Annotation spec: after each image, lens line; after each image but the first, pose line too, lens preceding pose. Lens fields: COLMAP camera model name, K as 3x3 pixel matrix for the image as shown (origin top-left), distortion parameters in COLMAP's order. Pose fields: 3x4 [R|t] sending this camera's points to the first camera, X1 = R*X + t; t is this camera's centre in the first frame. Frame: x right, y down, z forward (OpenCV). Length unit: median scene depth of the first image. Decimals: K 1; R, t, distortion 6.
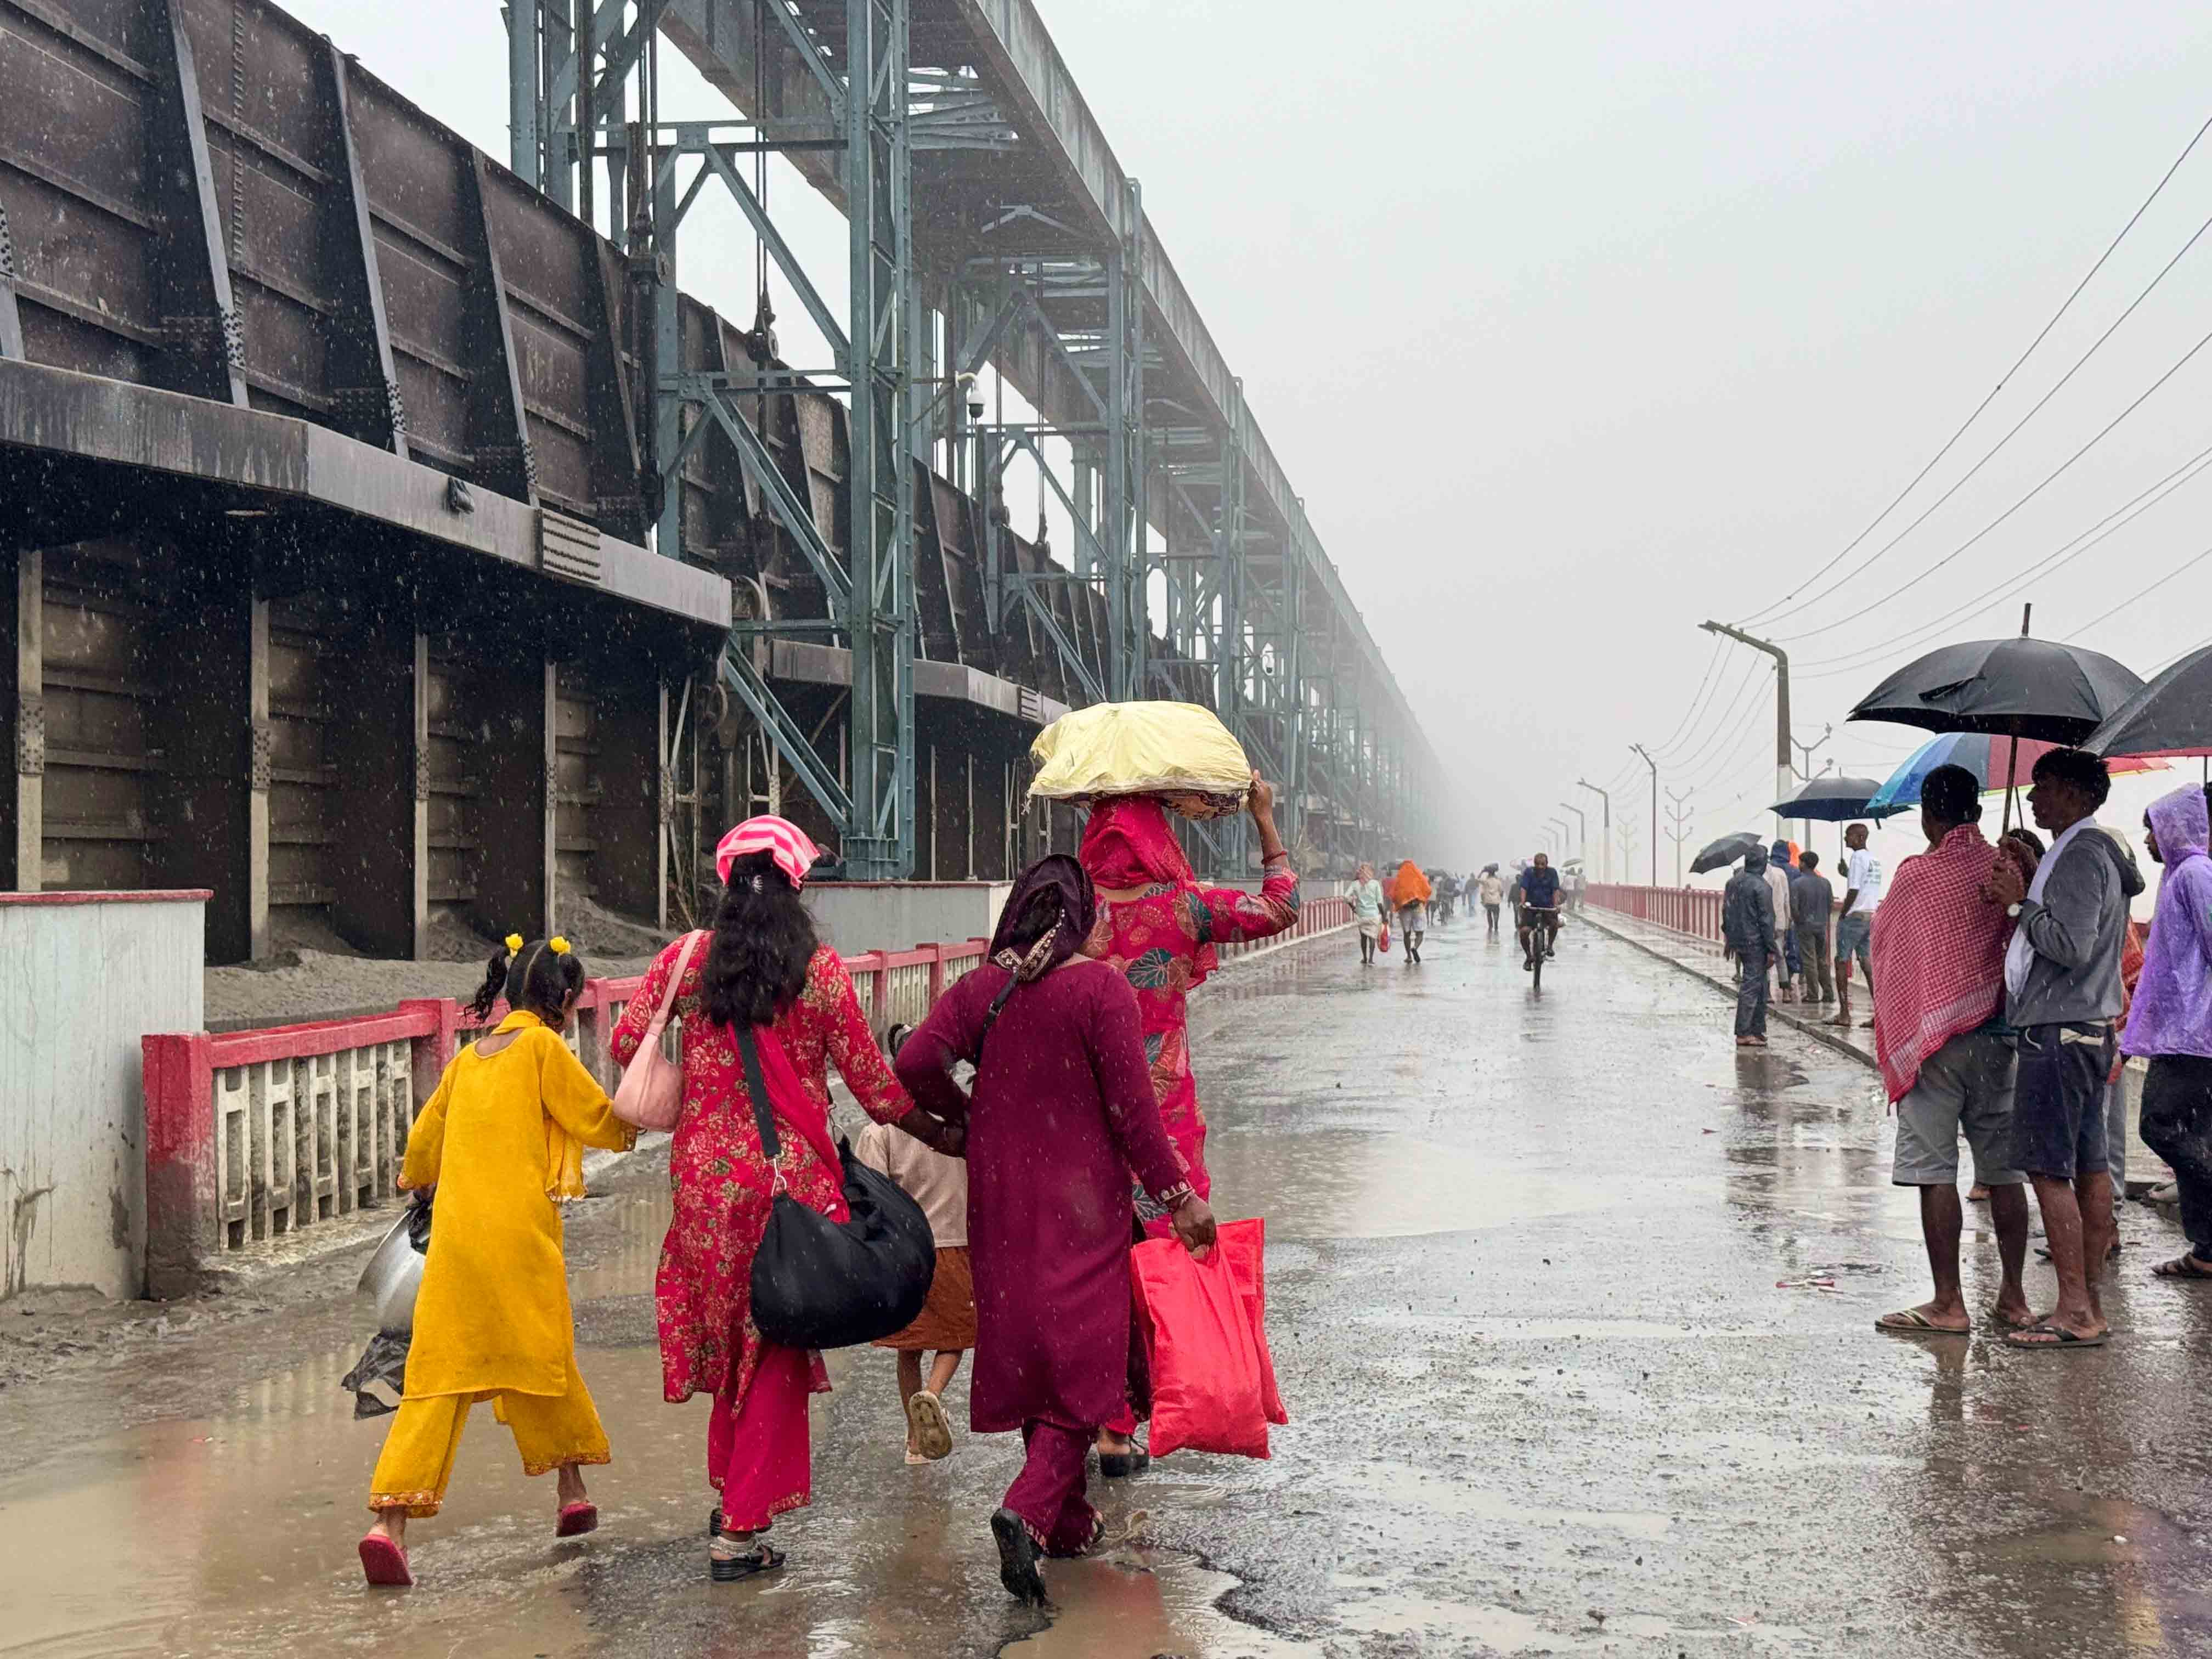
lens RADIAL K [[3139.4, 0, 1106.0], [0, 3139.4, 829.5], [0, 0, 1]] dist [0.153024, -0.002350]
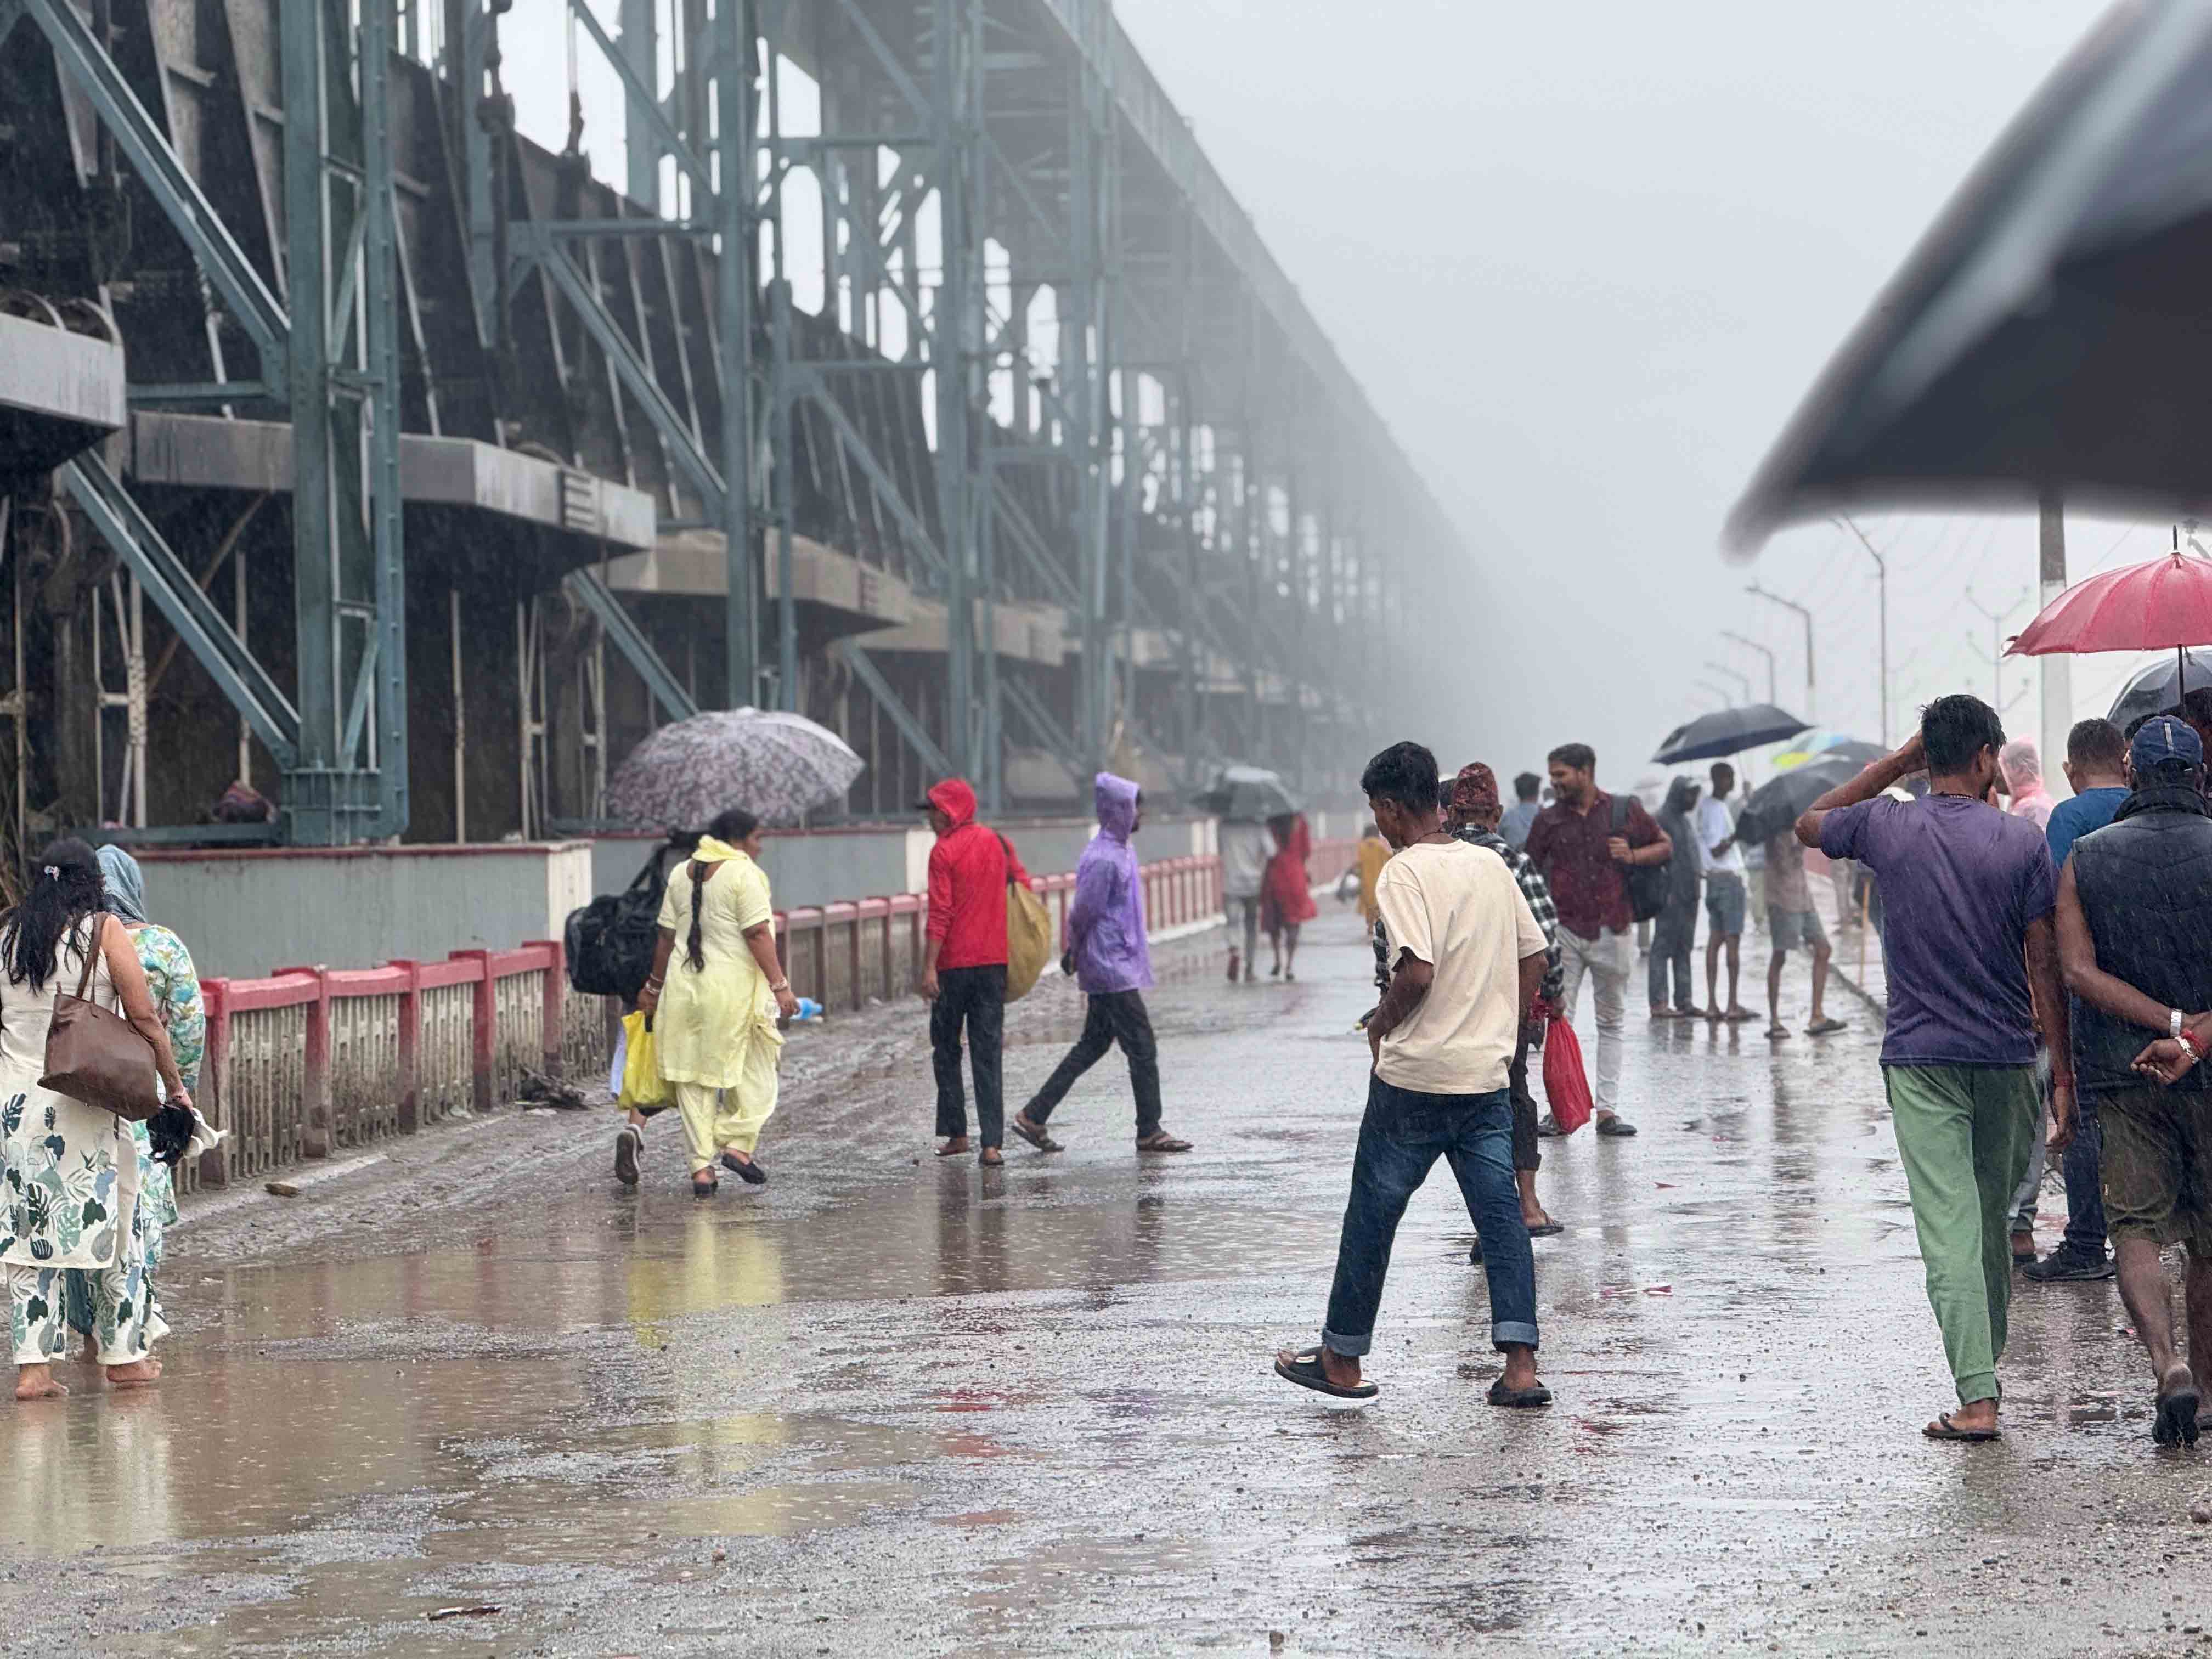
lens RADIAL K [[7821.2, 0, 1106.0], [0, 7821.2, 829.5], [0, 0, 1]] dist [0.122932, 2.043705]
pose [[0.998166, -0.018331, 0.057691, -0.010593], [0.017324, 0.999690, 0.017907, -0.005627], [-0.058001, -0.016875, 0.998174, -0.246838]]
